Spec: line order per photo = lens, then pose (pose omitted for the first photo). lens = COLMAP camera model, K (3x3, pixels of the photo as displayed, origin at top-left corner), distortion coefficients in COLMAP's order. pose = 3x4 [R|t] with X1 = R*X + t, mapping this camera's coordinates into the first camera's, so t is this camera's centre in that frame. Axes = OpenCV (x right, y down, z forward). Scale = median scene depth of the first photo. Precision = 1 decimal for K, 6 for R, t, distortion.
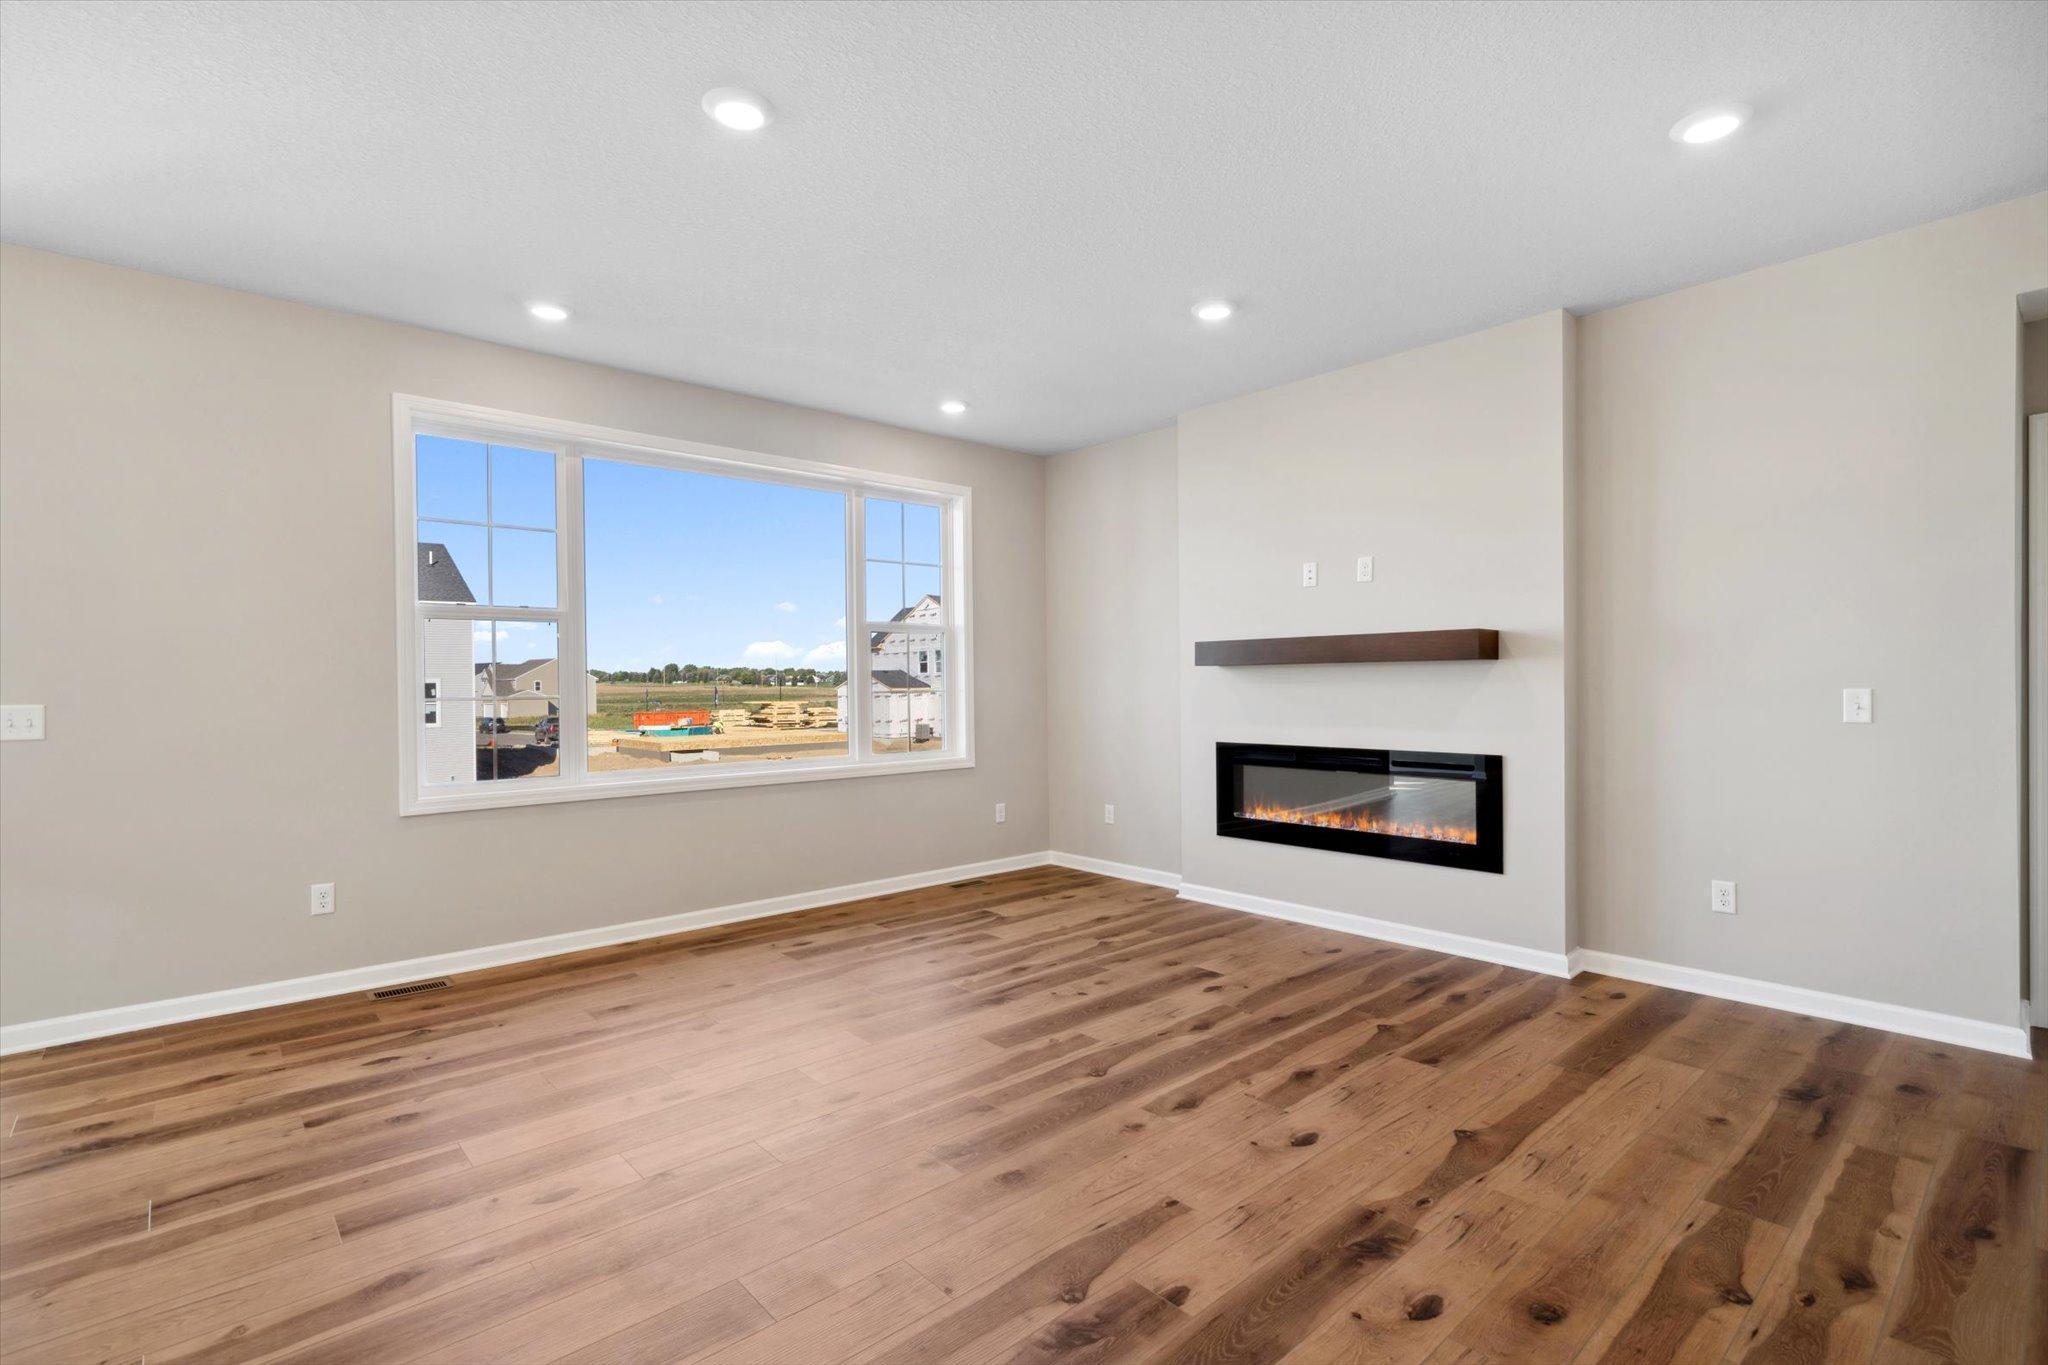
lens RADIAL K [[949.9, 0, 1026.0], [0, 949.9, 676.3], [0, 0, 1]] dist [0.008707, -0.001443]
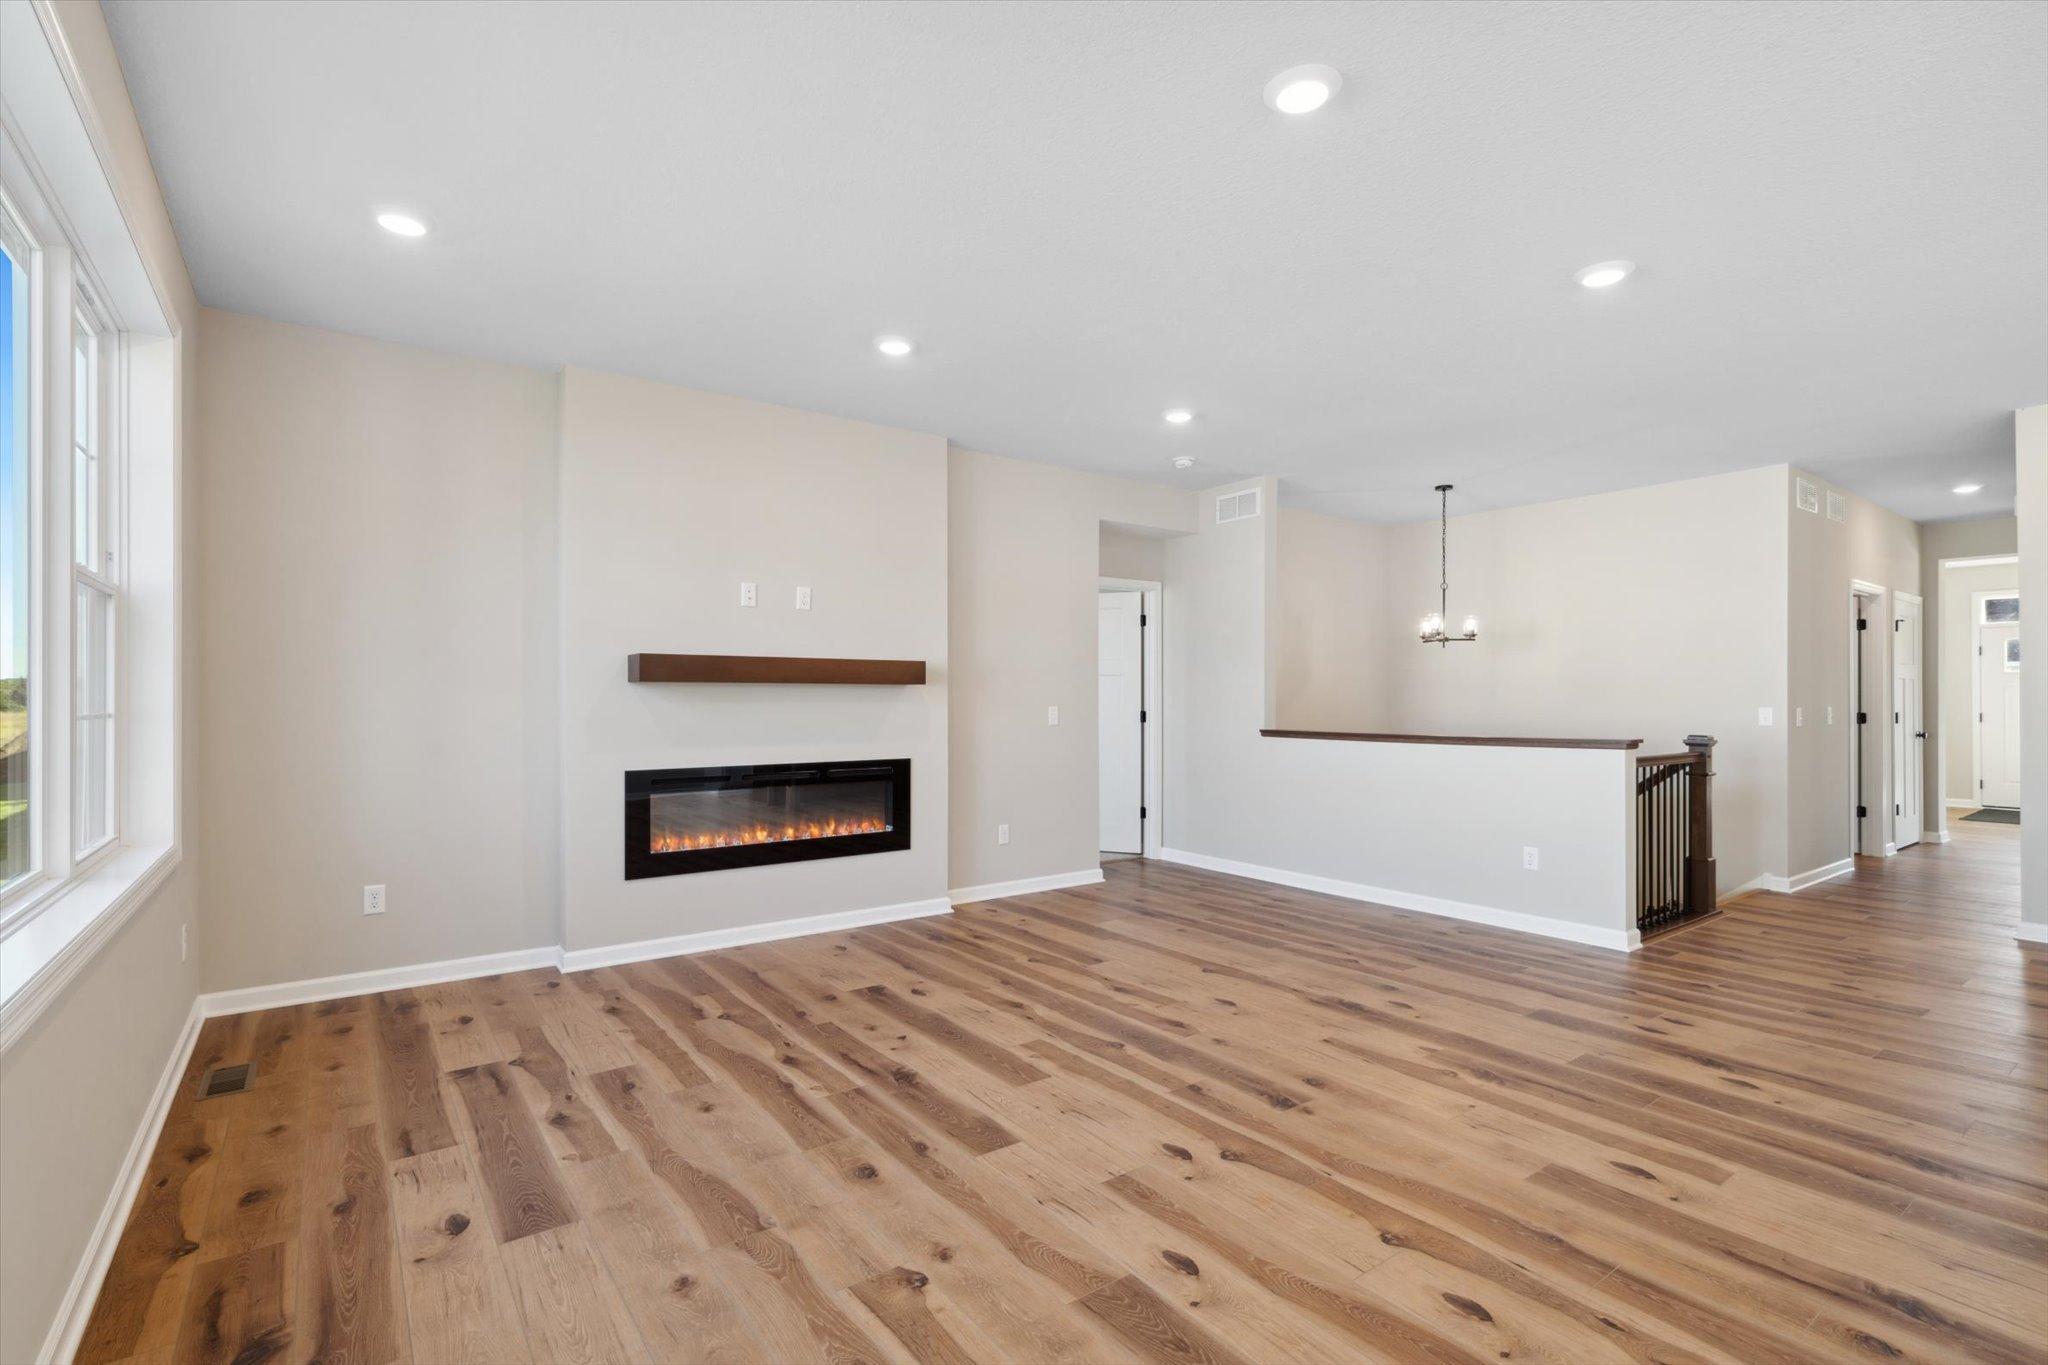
lens RADIAL K [[949.9, 0, 1029.3], [0, 949.9, 693.8], [0, 0, 1]] dist [0.008707, -0.001443]
pose [[0.091468, 0.015227, 0.995692, -0.758395], [-0.008150, 0.999861, -0.014542, 0.018633], [-0.995775, -0.006785, 0.091580, 0.729768]]
